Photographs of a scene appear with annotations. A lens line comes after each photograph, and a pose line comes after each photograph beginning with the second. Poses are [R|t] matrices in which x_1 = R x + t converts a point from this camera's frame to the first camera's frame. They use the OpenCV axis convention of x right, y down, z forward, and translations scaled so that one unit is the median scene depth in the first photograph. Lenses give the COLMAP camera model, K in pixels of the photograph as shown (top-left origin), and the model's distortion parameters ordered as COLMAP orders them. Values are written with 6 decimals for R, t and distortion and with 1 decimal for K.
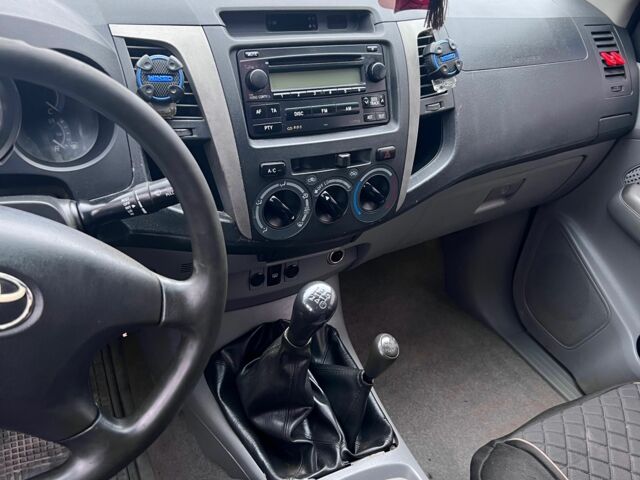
lens RADIAL K [[639.5, 0, 319.0], [0, 639.5, 236.4], [0, 0, 1]] dist [0.036563, -0.043284]
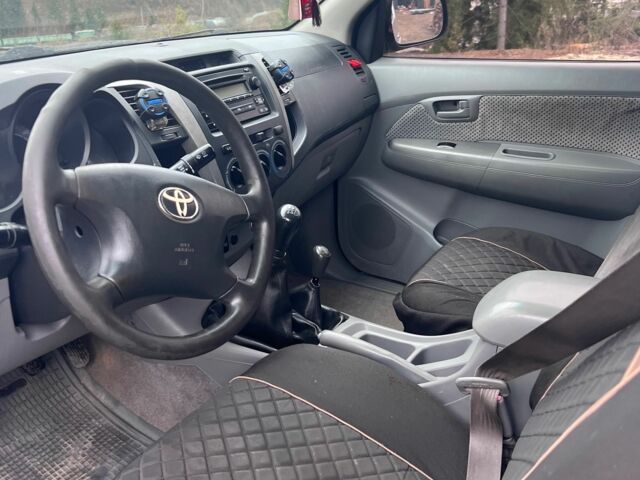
lens RADIAL K [[639.5, 0, 319.0], [0, 639.5, 236.4], [0, 0, 1]] dist [0.036563, -0.043284]
pose [[0.847364, -0.317503, 0.425636, -0.530891], [0.381459, 0.921580, -0.071963, 0.246329], [-0.369409, 0.223341, 0.902029, -0.362000]]
